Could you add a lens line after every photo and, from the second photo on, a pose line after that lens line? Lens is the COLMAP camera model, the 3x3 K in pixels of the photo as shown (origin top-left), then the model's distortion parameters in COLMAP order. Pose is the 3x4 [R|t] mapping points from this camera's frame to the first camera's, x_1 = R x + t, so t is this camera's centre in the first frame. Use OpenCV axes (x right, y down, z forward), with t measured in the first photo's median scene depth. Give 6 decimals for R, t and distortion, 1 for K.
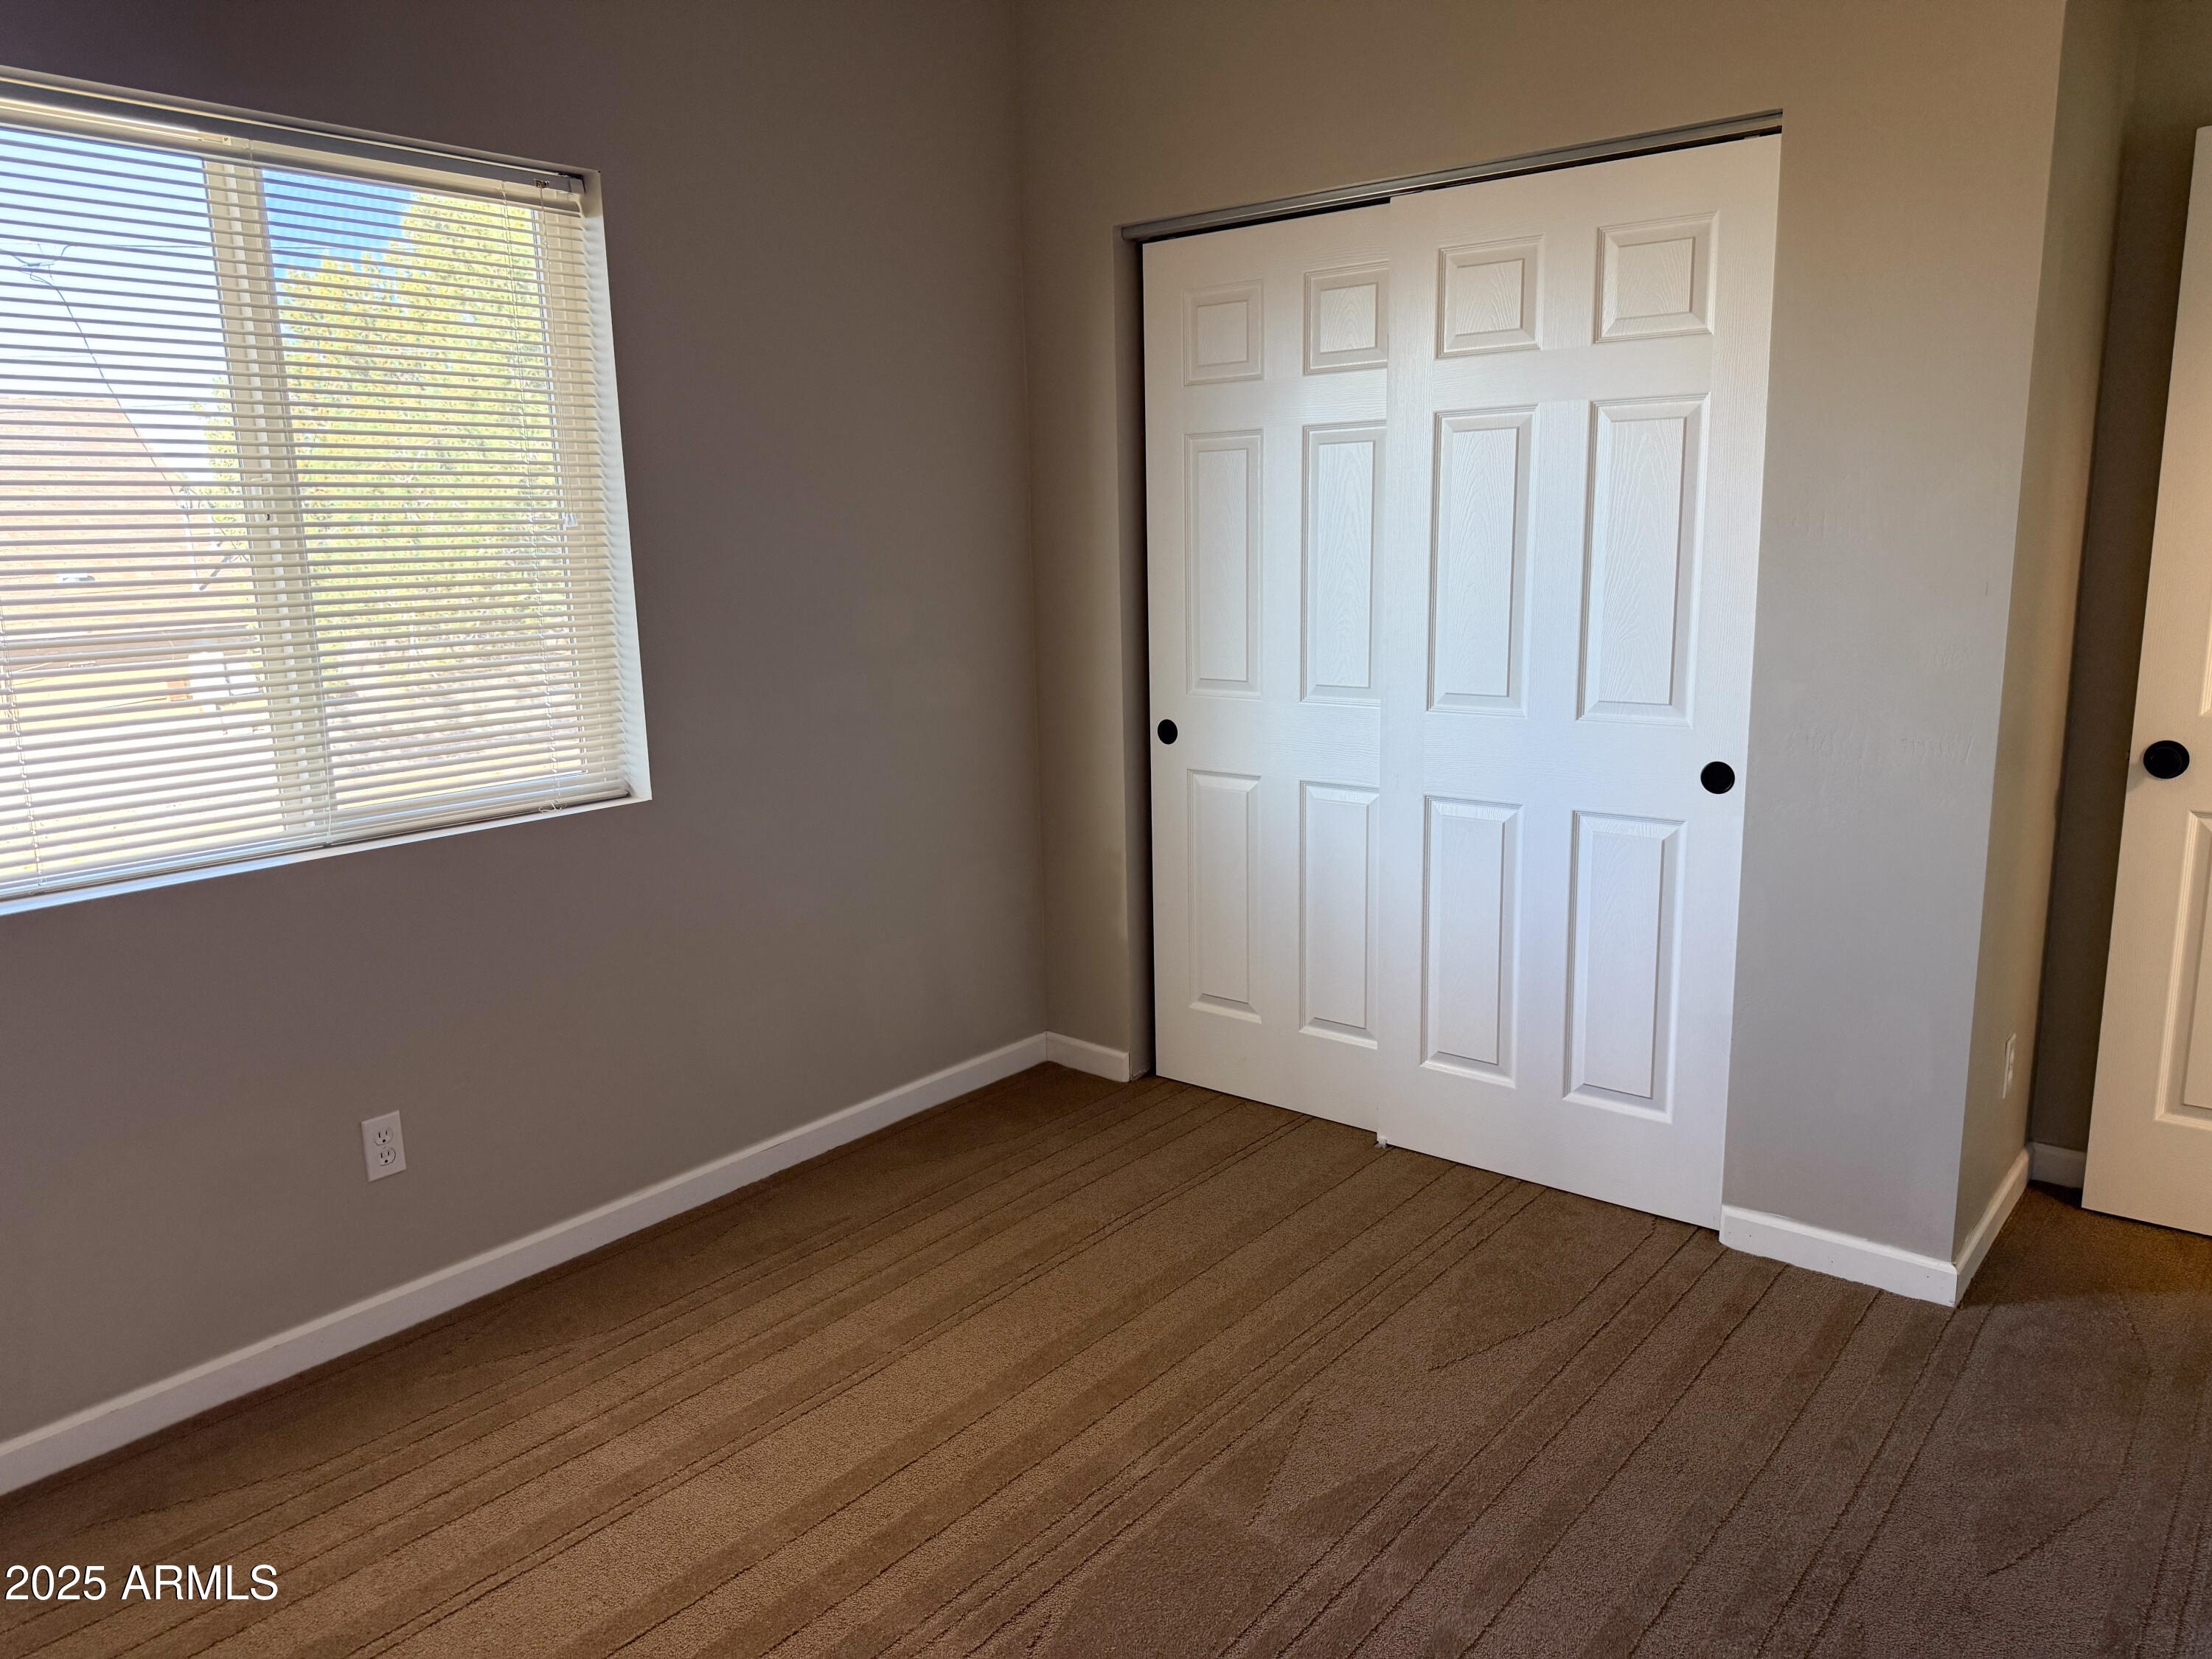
lens RADIAL K [[1578.4, 0, 1106.0], [0, 1578.4, 829.5], [0, 0, 1]] dist [0.081110, -0.104824]
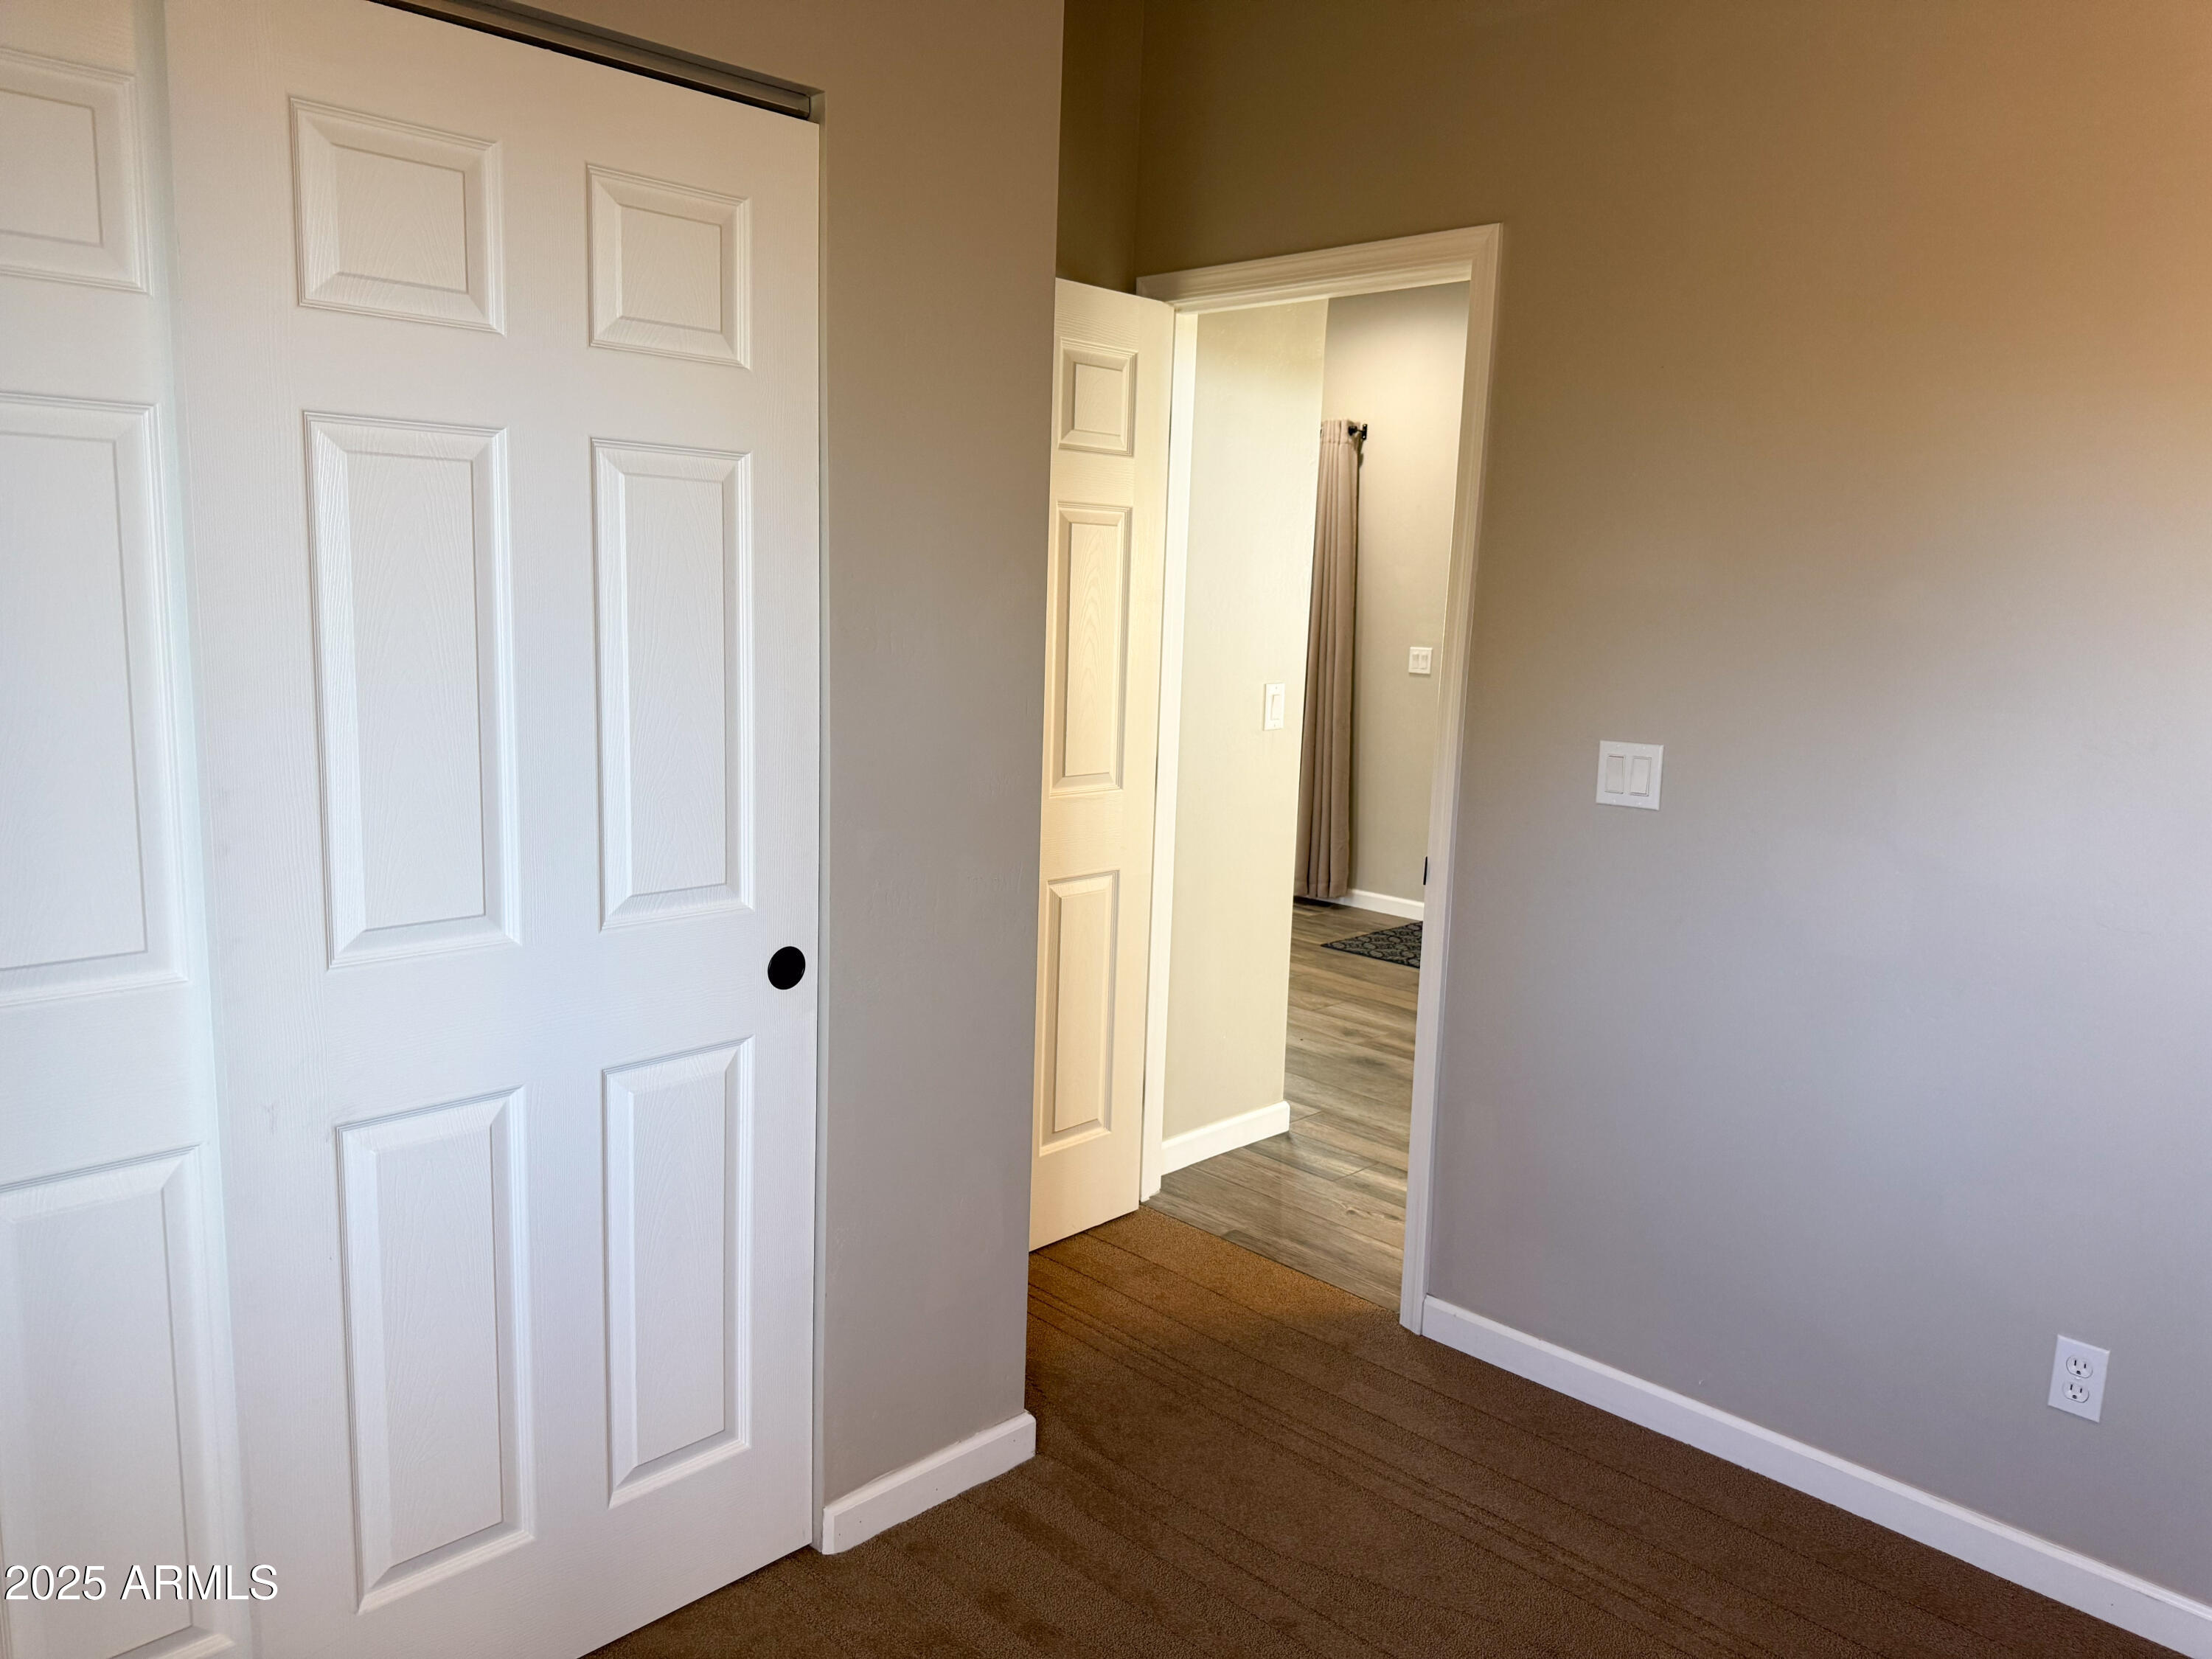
lens RADIAL K [[1578.4, 0, 1106.0], [0, 1578.4, 829.5], [0, 0, 1]] dist [0.081110, -0.104824]
pose [[0.080534, -0.139710, 0.986912, -0.319643], [0.140738, 0.981802, 0.127502, -0.165886], [-0.986766, 0.128628, 0.098731, 0.752506]]
